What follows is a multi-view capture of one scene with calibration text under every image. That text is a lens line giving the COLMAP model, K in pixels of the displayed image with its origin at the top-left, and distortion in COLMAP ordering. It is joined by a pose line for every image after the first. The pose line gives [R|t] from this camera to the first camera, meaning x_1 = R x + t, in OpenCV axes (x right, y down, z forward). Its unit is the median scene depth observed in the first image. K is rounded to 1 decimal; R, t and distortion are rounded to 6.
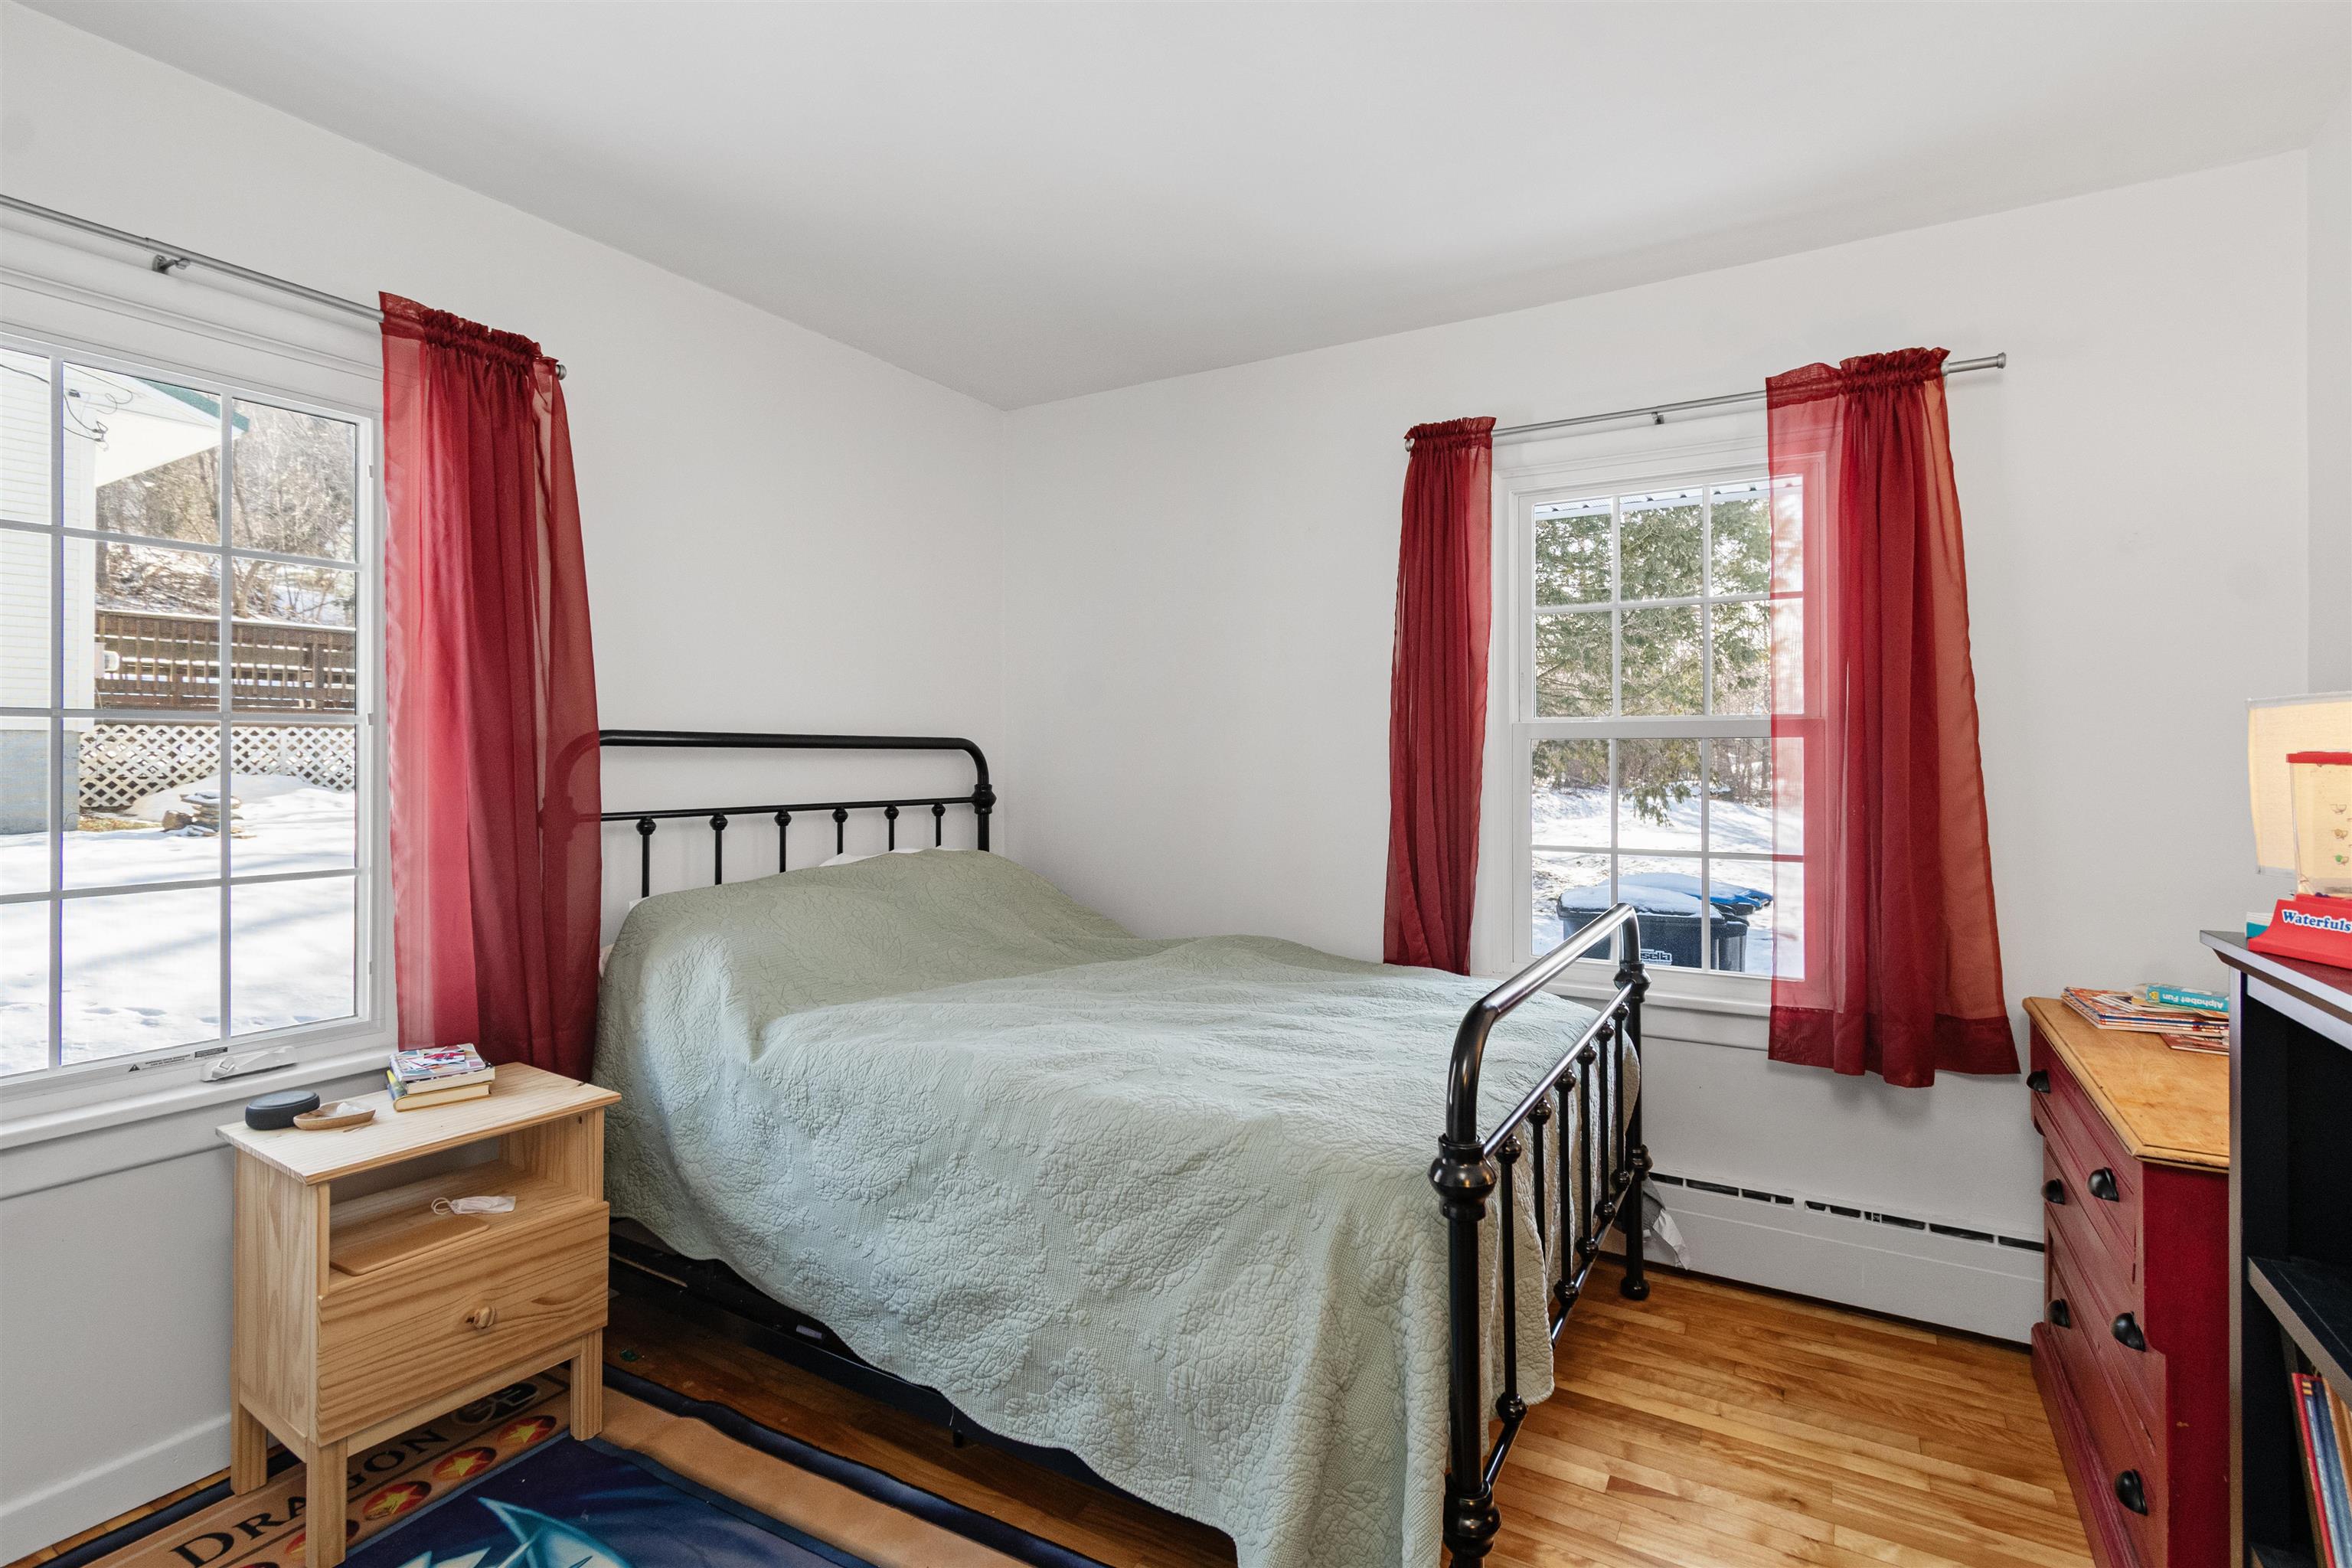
lens RADIAL K [[1103.0, 0, 1203.0], [0, 1103.0, 754.4], [0, 0, 1]] dist [0.002141, -0.001239]
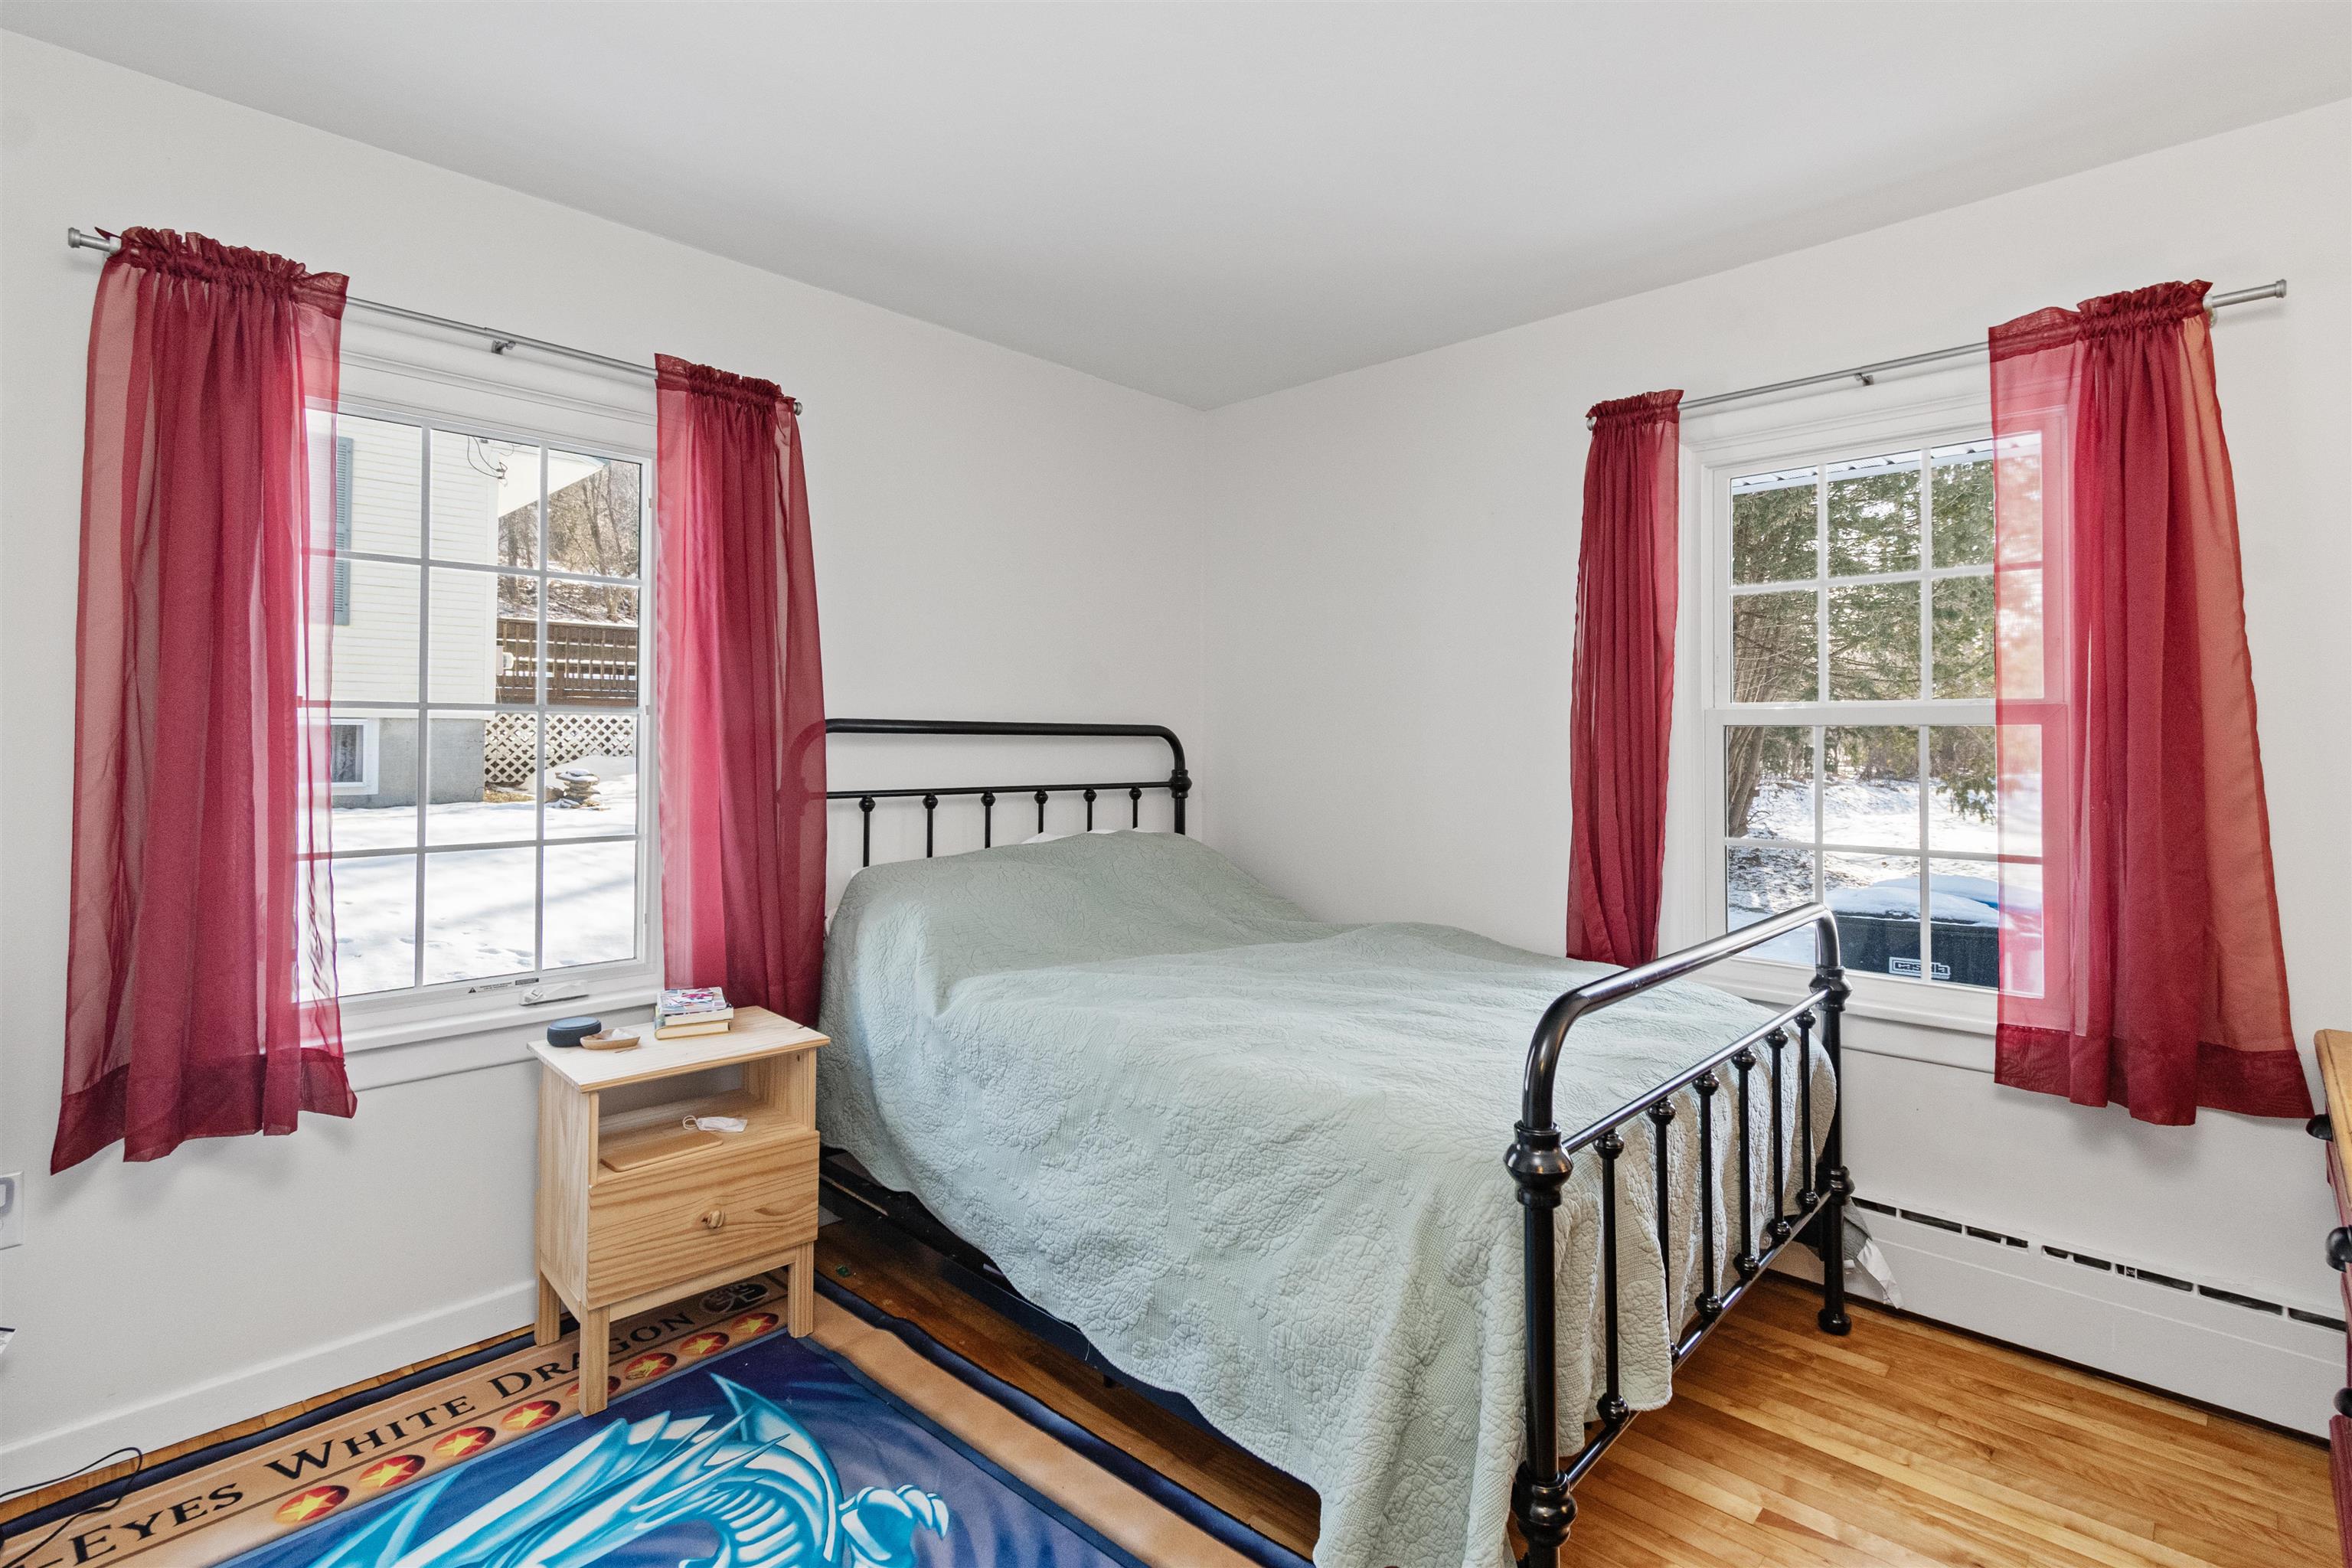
lens RADIAL K [[1115.9, 0, 1208.5], [0, 1115.9, 727.1], [0, 0, 1]] dist [0.001716, -0.000664]
pose [[0.974272, -0.000120, -0.225376, 0.107280], [-0.002619, 0.999926, -0.011852, -0.001022], [0.225361, 0.012137, 0.974200, -0.038856]]
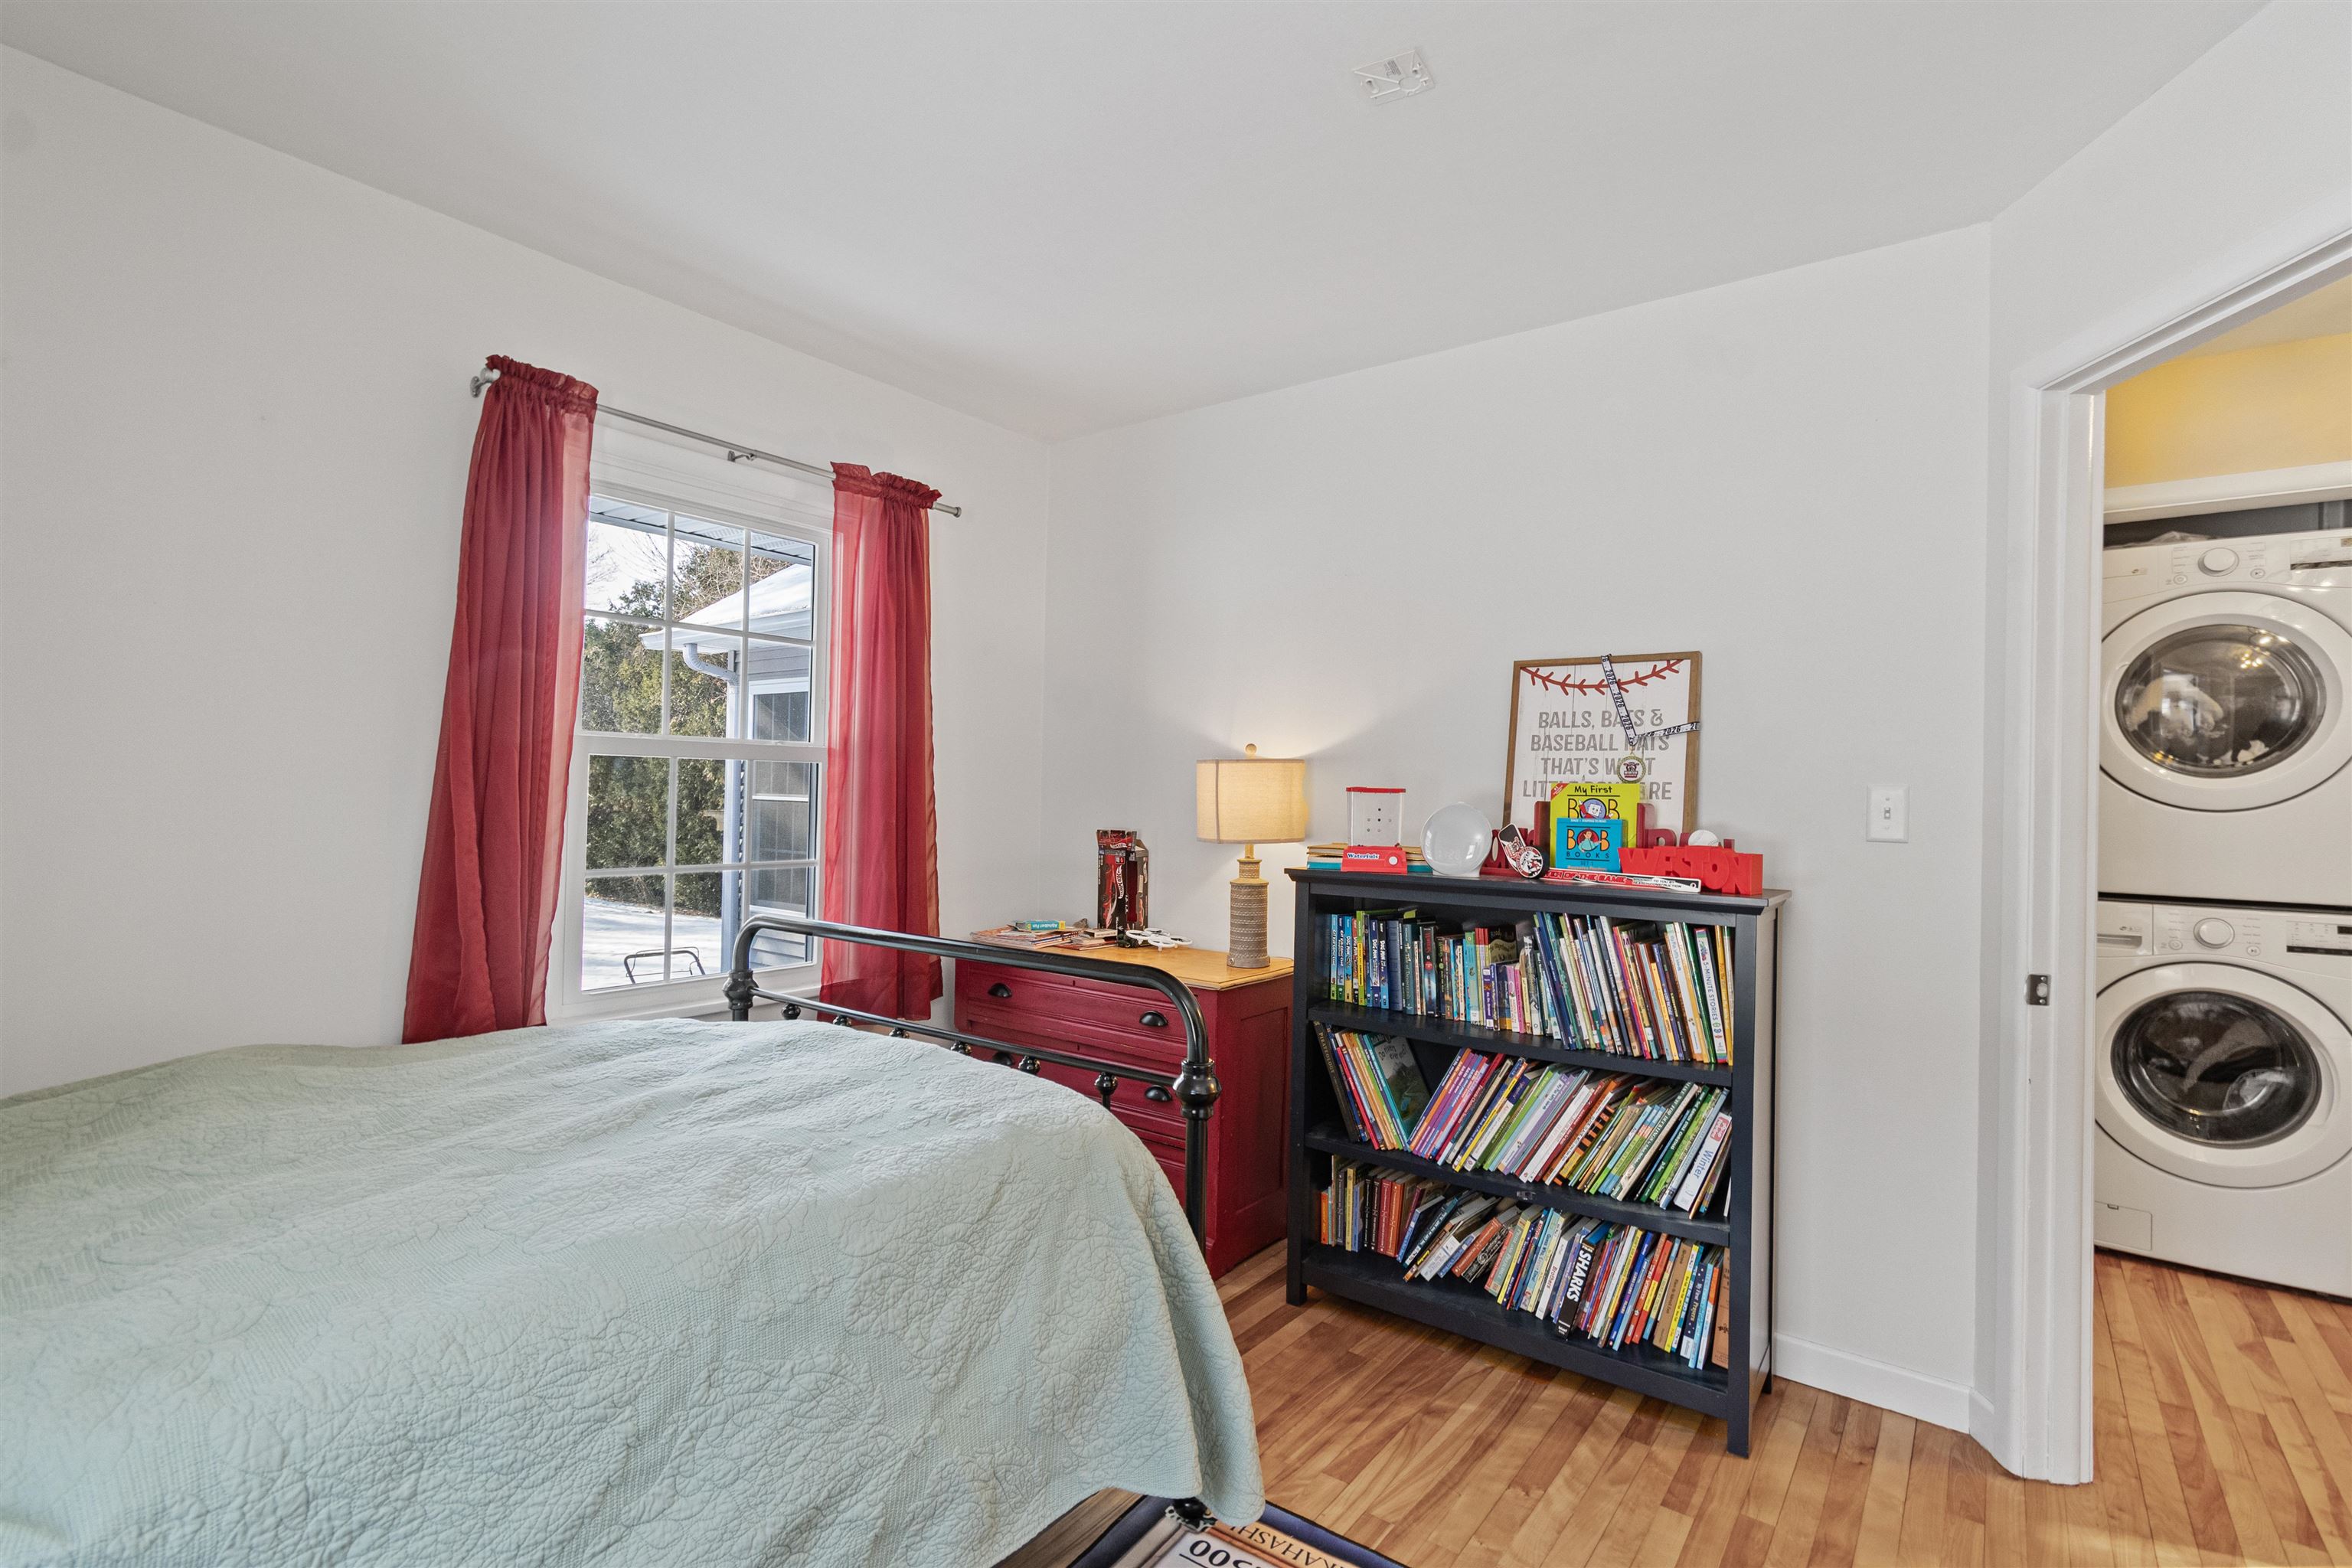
lens RADIAL K [[1084.7, 0, 1204.6], [0, 1084.7, 775.9], [0, 0, 1]] dist [0.001486, -0.000339]
pose [[0.108597, 0.014690, 0.993977, -0.701517], [-0.024233, 0.999633, -0.012126, 0.004799], [-0.993790, -0.022770, 0.108913, 0.532442]]
